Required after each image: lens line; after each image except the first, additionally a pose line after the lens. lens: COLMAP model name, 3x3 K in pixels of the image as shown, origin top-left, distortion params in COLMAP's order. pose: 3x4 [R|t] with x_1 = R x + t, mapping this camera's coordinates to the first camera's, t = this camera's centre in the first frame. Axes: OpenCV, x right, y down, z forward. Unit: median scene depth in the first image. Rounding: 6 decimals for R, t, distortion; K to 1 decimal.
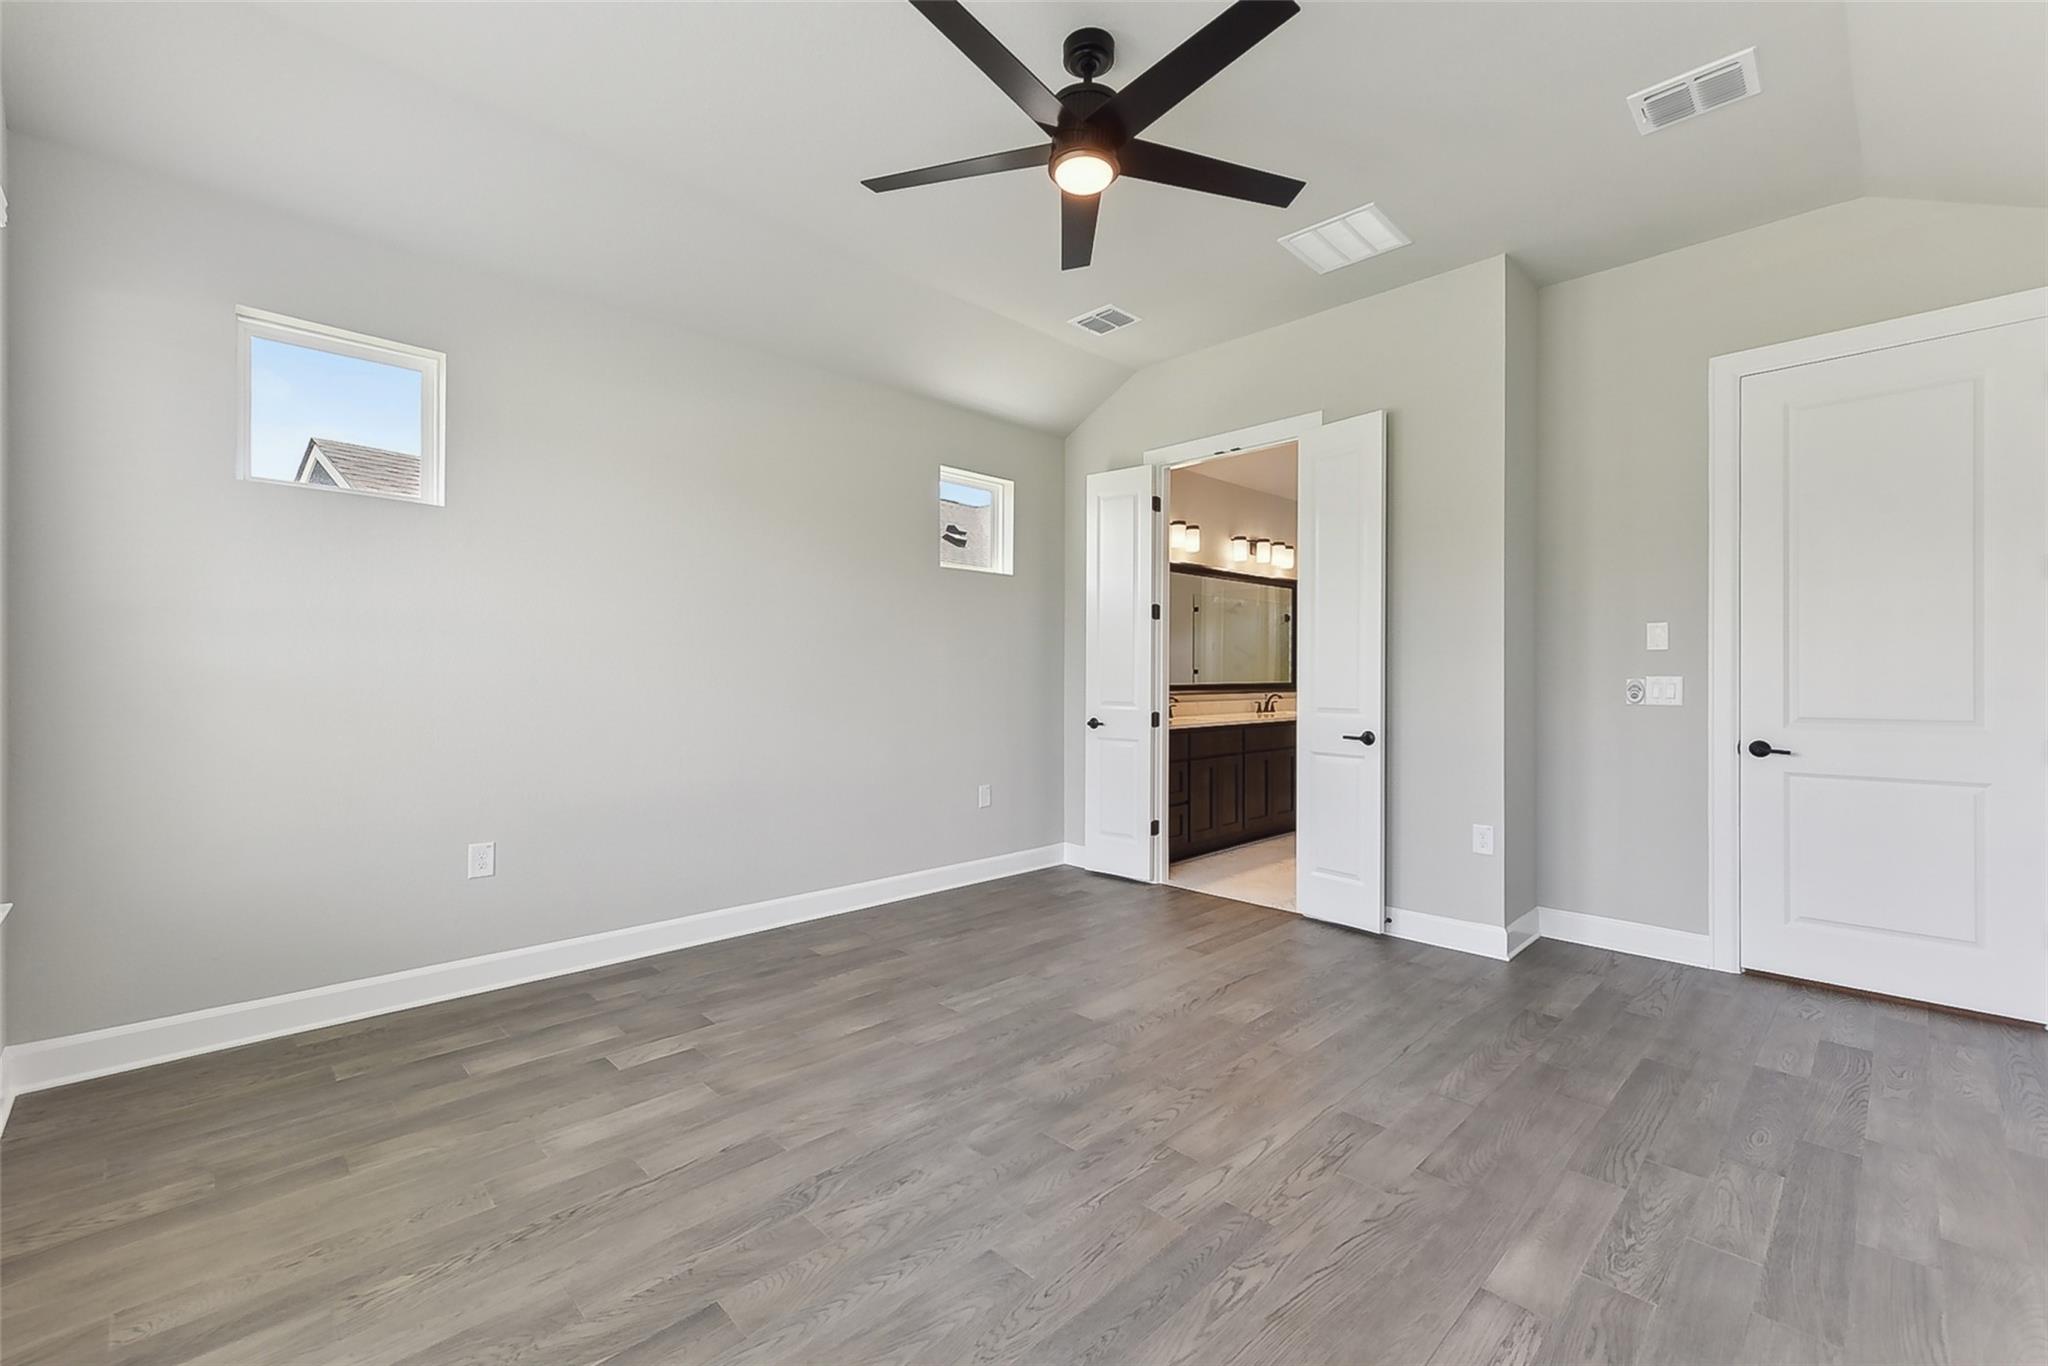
lens RADIAL K [[842.7, 0, 1024.4], [0, 842.7, 671.4], [0, 0, 1]] dist [0.021435, 0.000030]
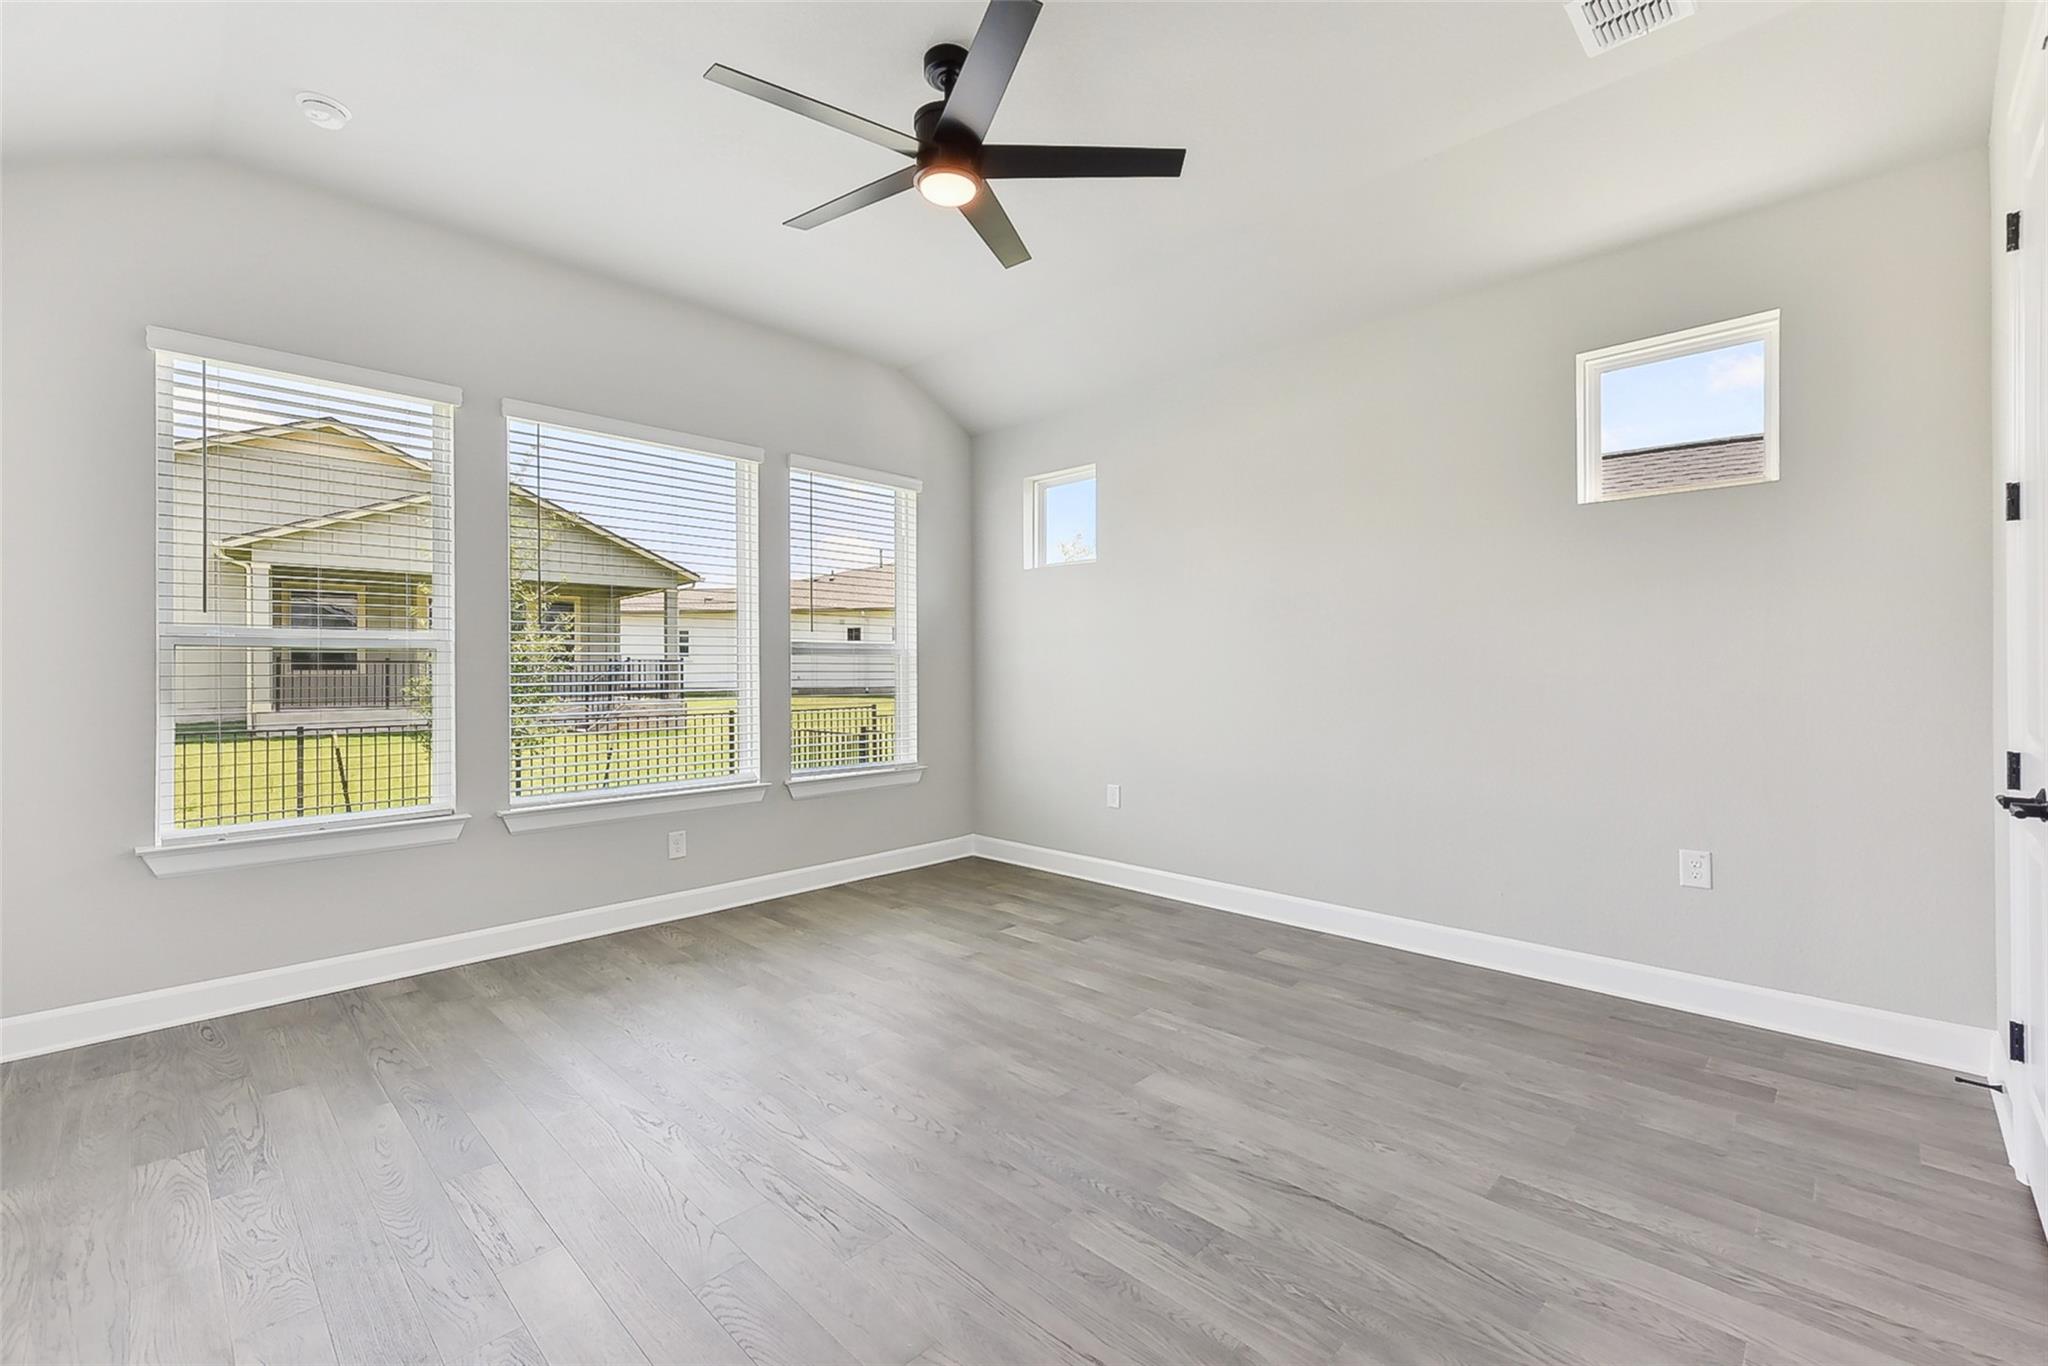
lens RADIAL K [[842.7, 0, 1024.4], [0, 842.7, 671.4], [0, 0, 1]] dist [0.021435, 0.000030]
pose [[0.037384, -0.008017, -0.999269, 0.829622], [0.014227, 0.999871, -0.007490, 0.010160], [0.999200, -0.013936, 0.037493, 0.788040]]
